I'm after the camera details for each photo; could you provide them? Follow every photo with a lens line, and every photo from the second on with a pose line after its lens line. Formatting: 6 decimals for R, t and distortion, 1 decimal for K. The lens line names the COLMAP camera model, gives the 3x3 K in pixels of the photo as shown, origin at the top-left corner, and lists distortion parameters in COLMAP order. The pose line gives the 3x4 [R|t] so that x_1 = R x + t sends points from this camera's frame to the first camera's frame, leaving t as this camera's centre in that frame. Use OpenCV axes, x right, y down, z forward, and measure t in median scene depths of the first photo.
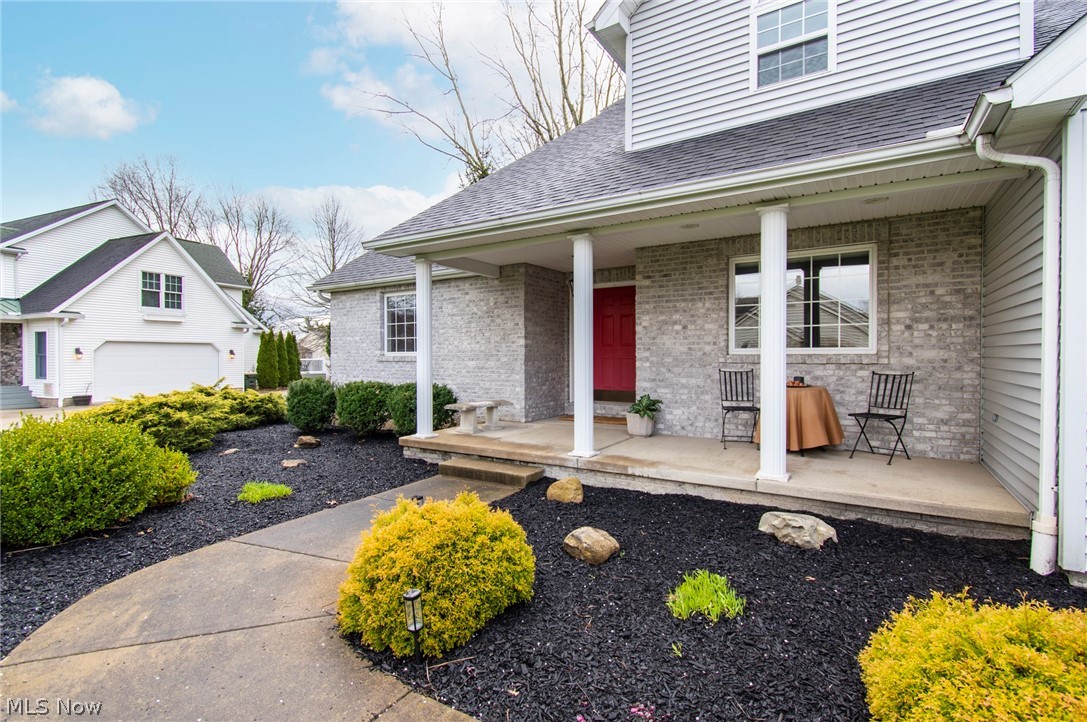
lens RADIAL K [[487.9, 0, 530.0], [0, 487.9, 364.1], [0, 0, 1]] dist [0.002844, 0.000224]
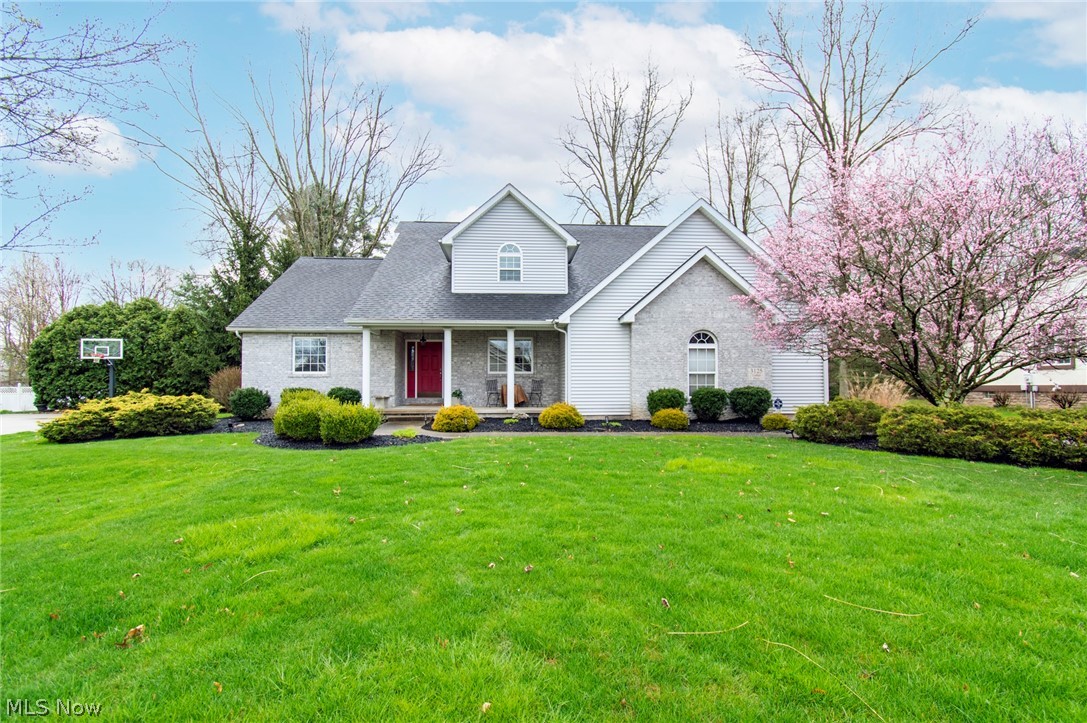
lens RADIAL K [[486.6, 0, 509.2], [0, 486.6, 381.4], [0, 0, 1]] dist [-0.001649, -0.000126]
pose [[0.819393, 0.004016, 0.573219, -0.932459], [0.008188, 0.999791, -0.018709, 0.066580], [-0.573174, 0.020024, 0.819189, -1.129844]]
